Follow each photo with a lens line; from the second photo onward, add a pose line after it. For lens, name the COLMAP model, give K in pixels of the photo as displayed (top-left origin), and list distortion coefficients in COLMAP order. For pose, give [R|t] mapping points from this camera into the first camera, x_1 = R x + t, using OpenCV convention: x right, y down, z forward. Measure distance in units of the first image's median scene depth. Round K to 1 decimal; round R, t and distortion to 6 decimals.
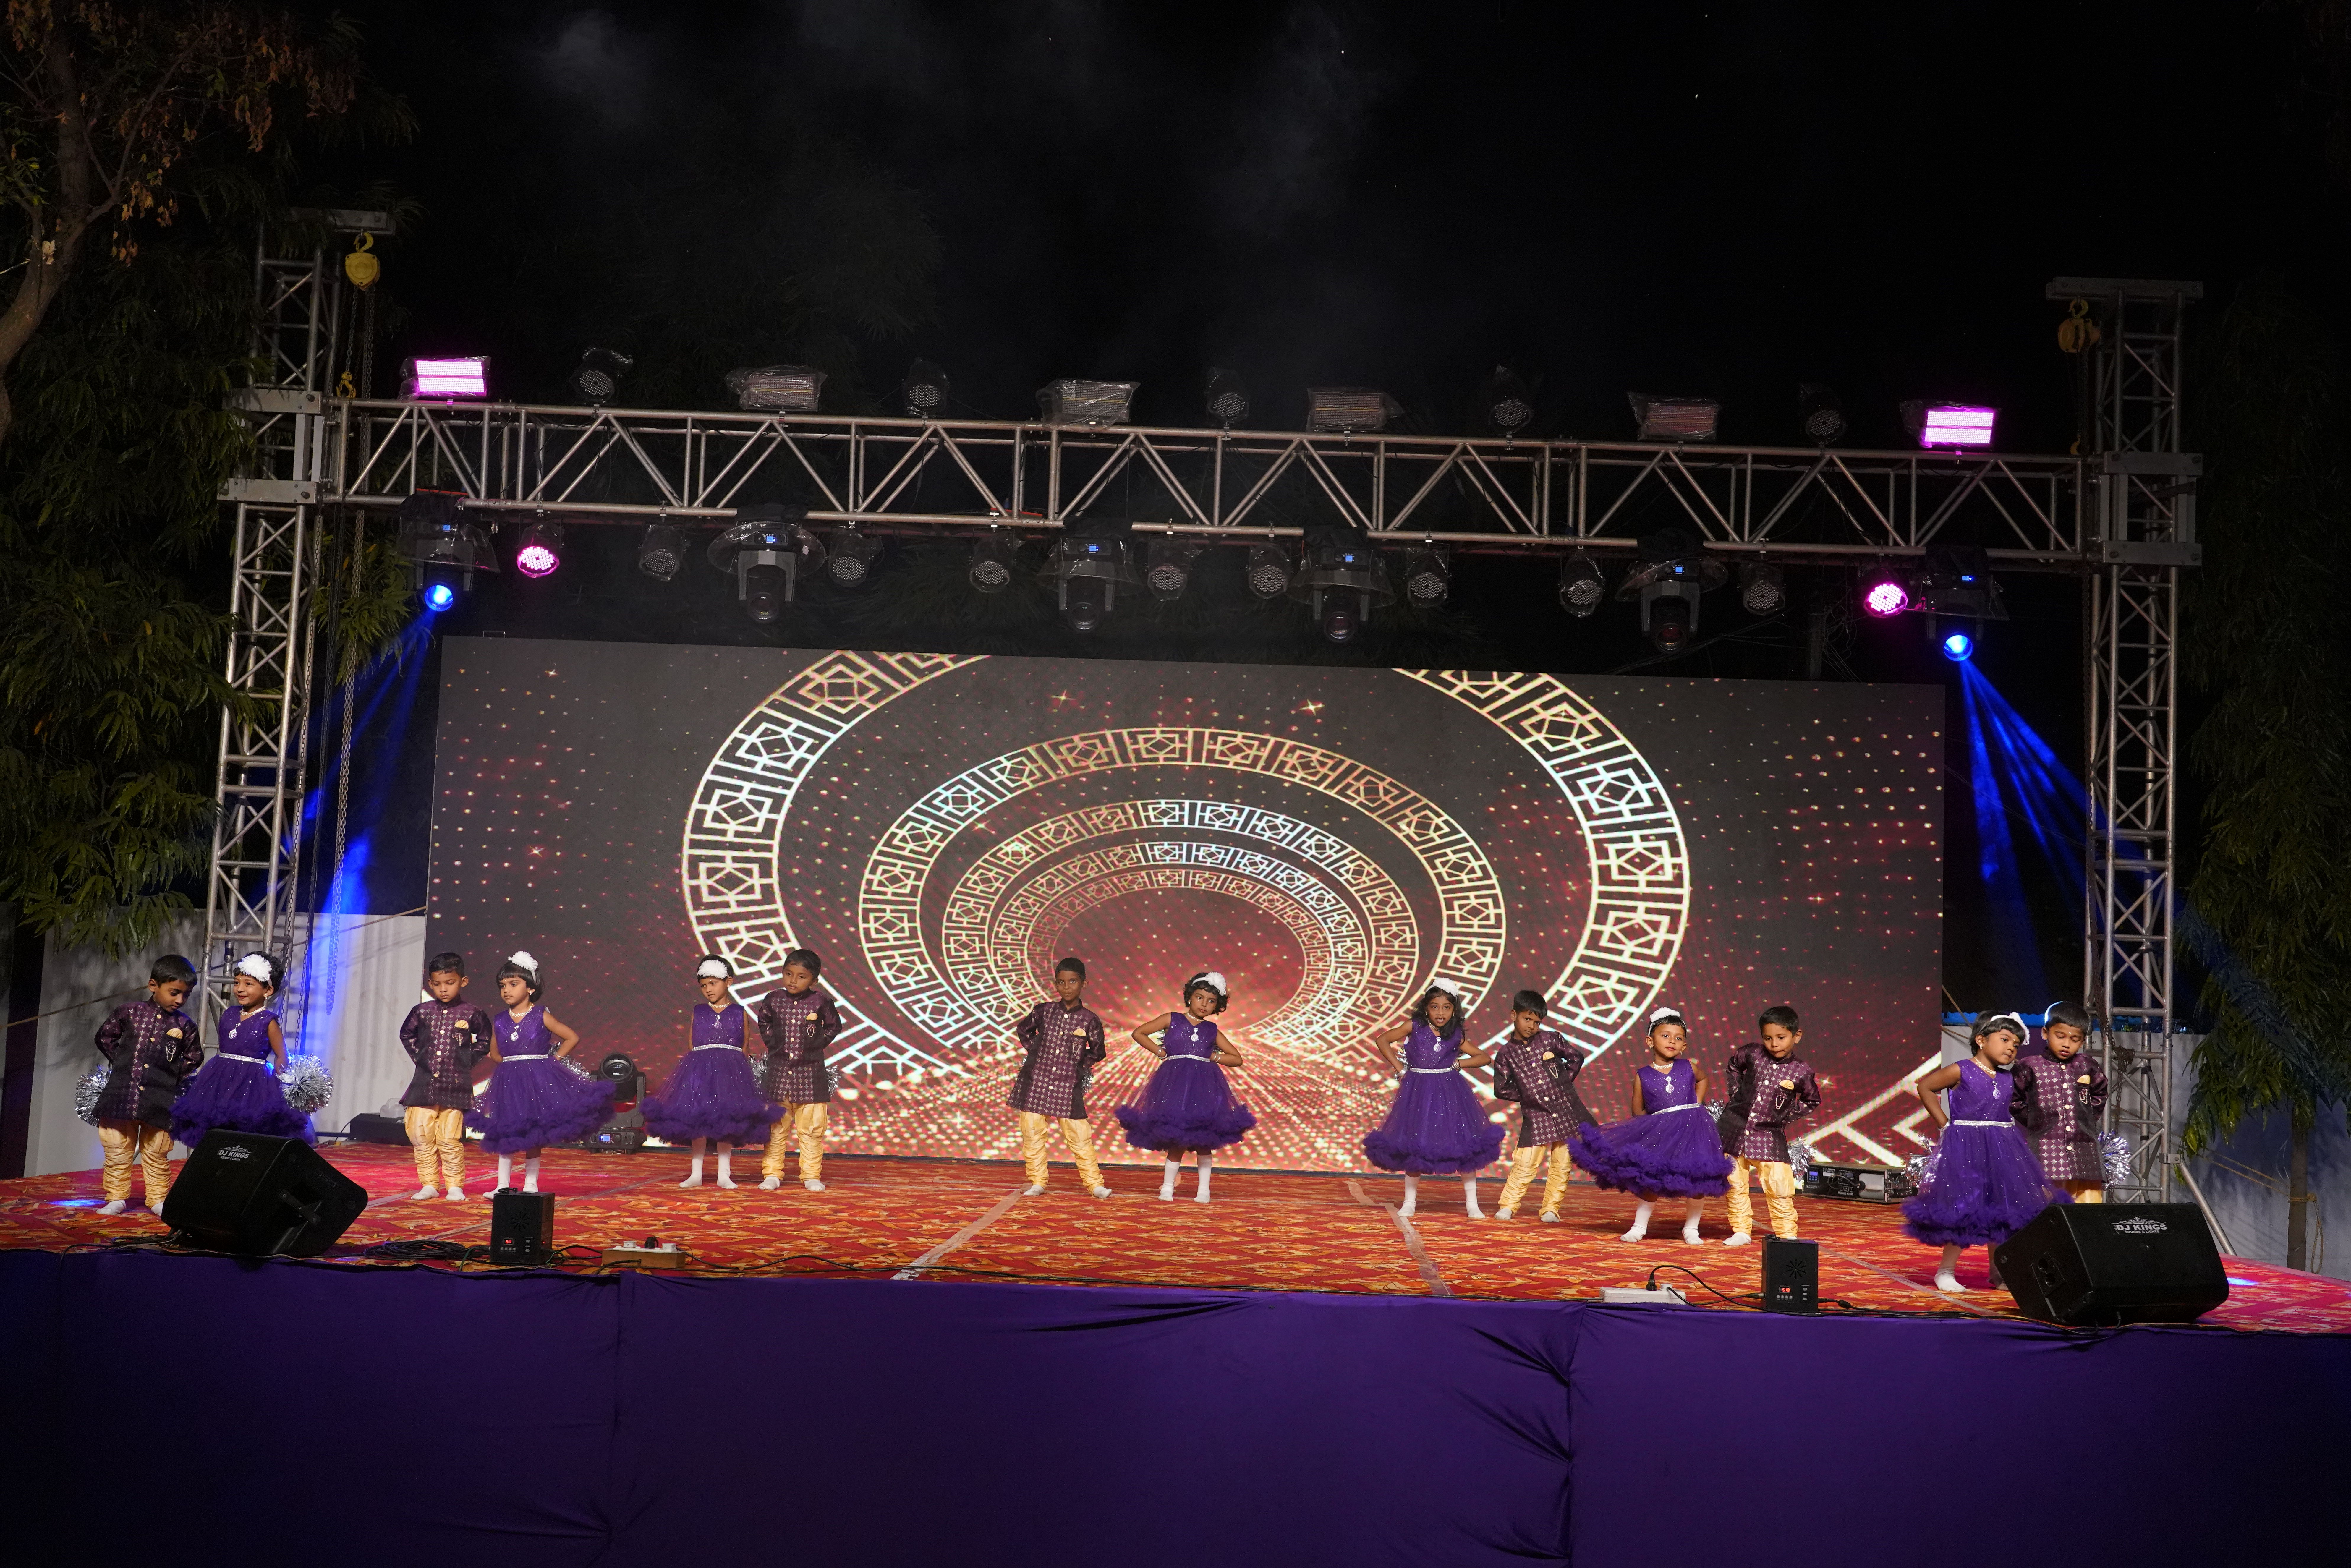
lens RADIAL K [[2620.9, 0, 1179.6], [0, 2620.9, 825.8], [0, 0, 1]] dist [0.049809, -0.014850]
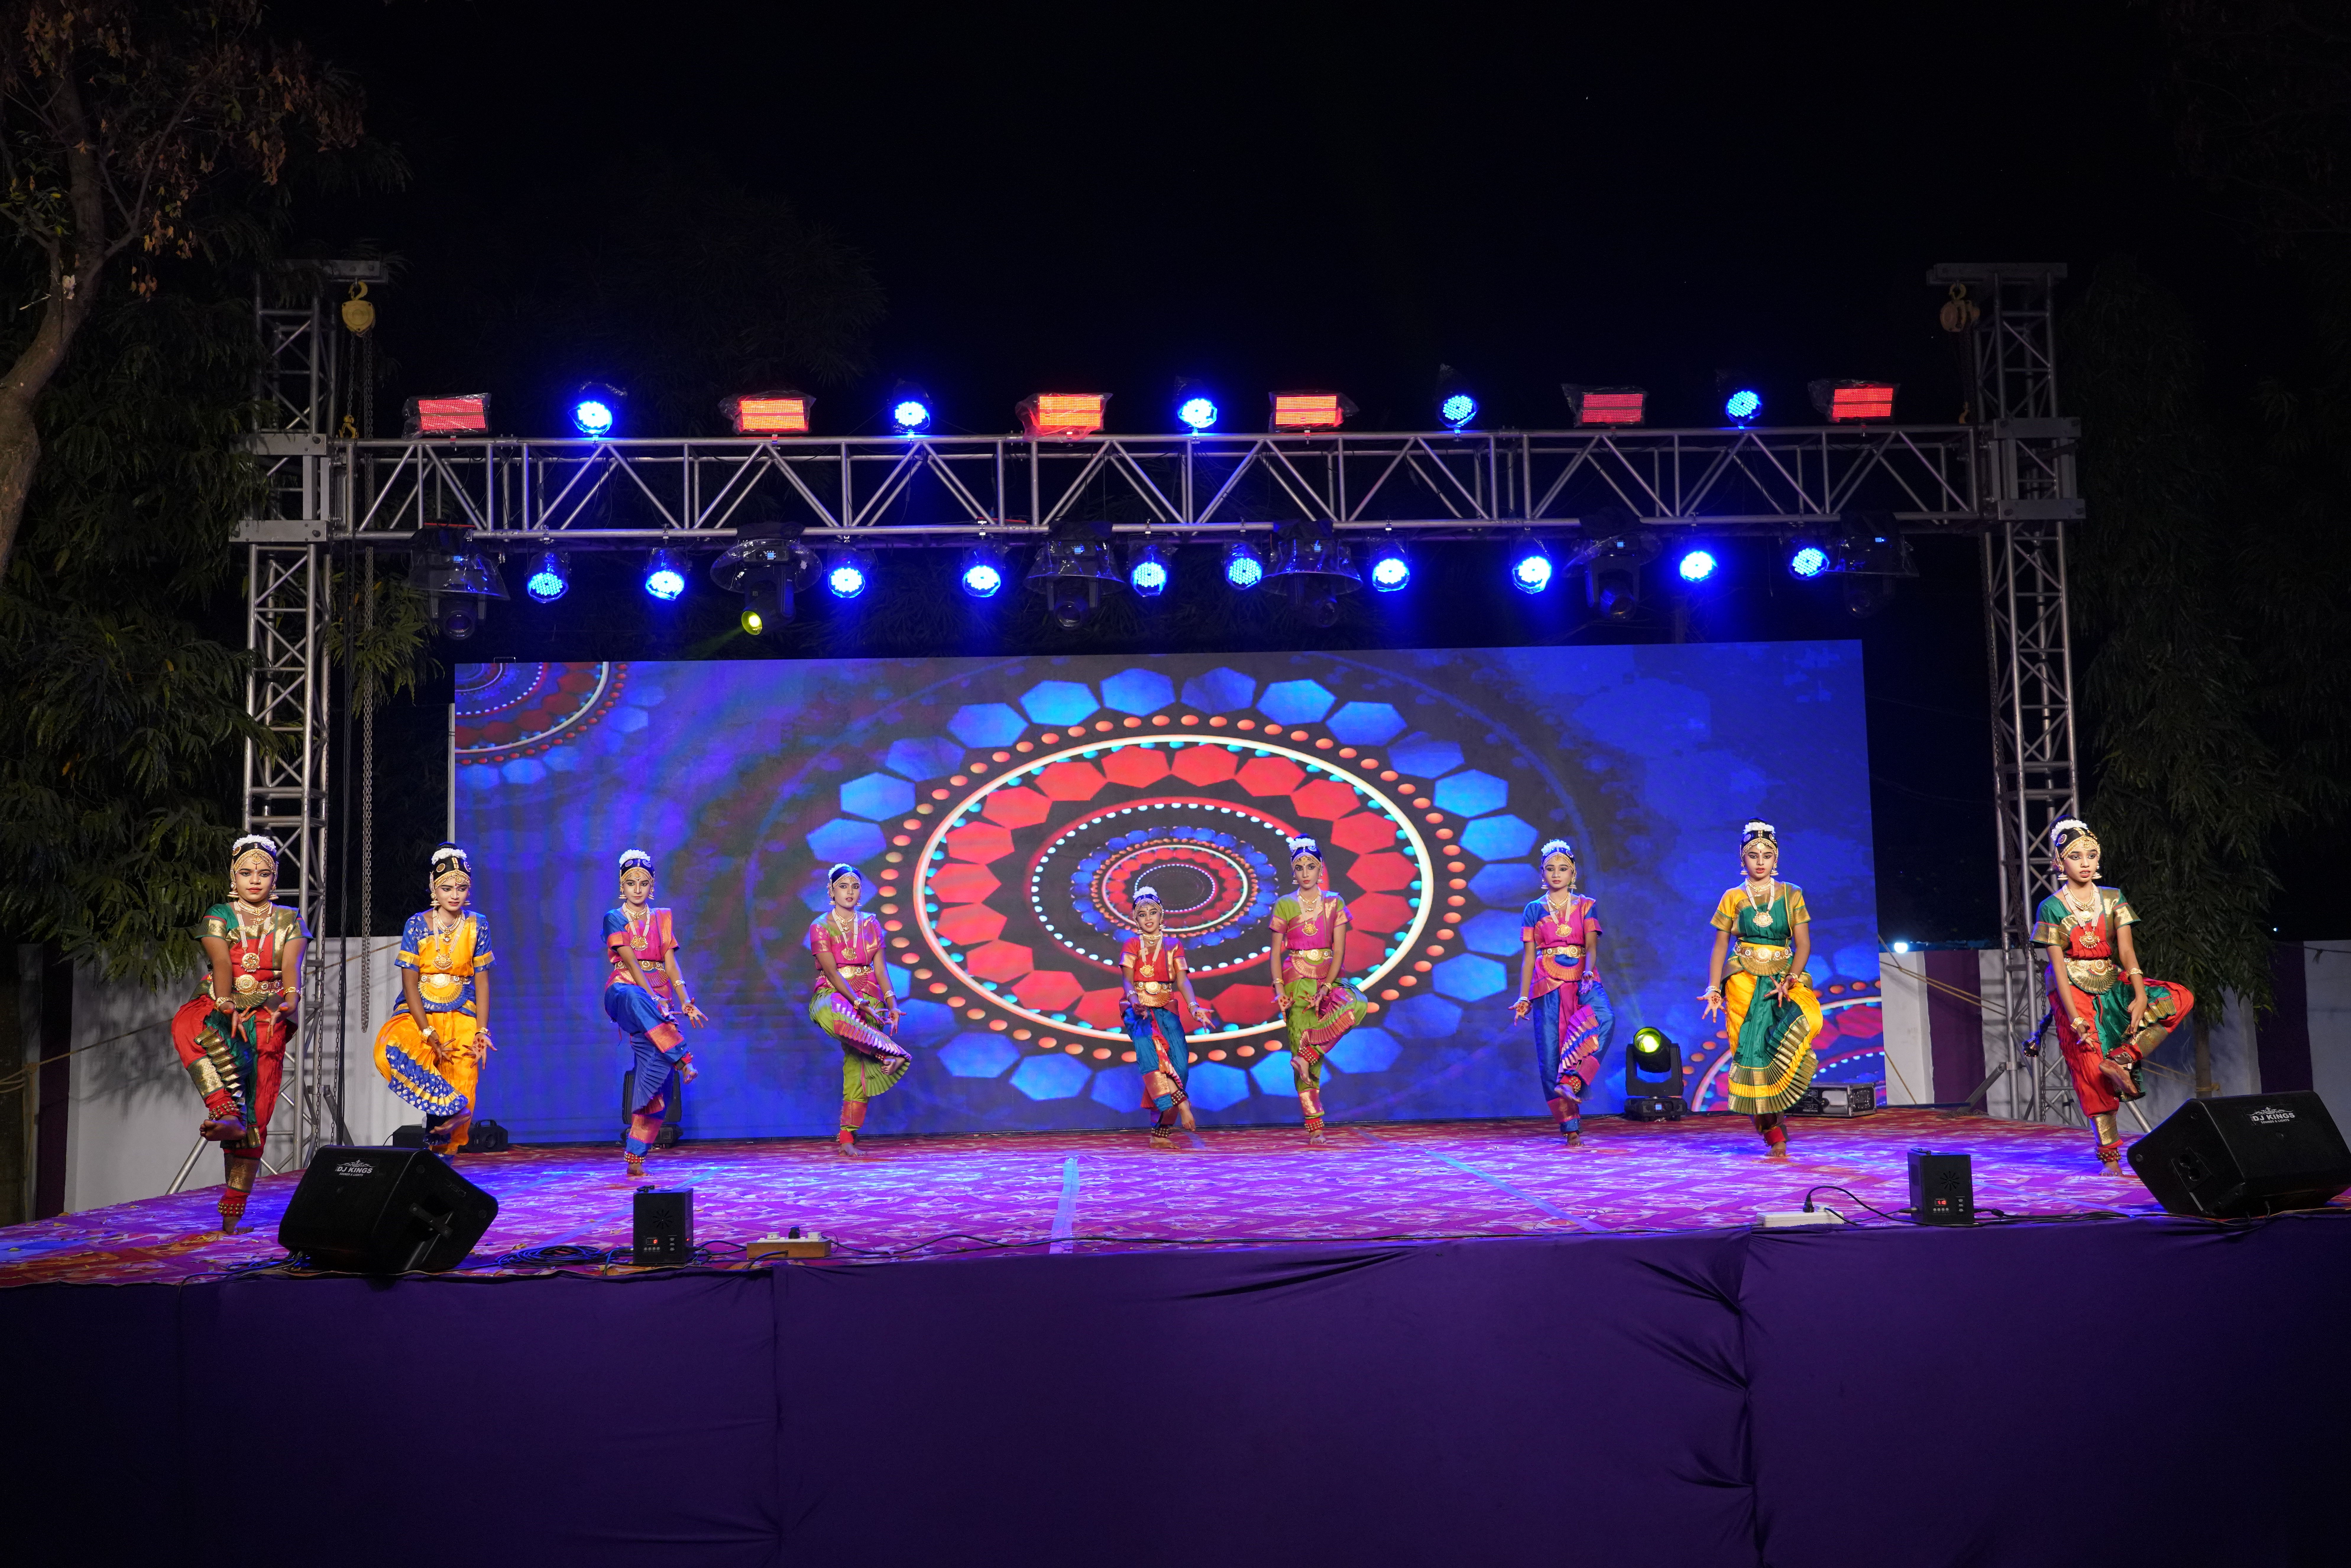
lens RADIAL K [[2244.4, 0, 1174.0], [0, 2244.4, 808.1], [0, 0, 1]] dist [0.046459, -0.015310]
pose [[0.995707, -0.054799, 0.074597, -0.067835], [0.055738, 0.998389, -0.010573, 0.010580], [-0.073898, 0.014686, 0.997158, 0.090267]]
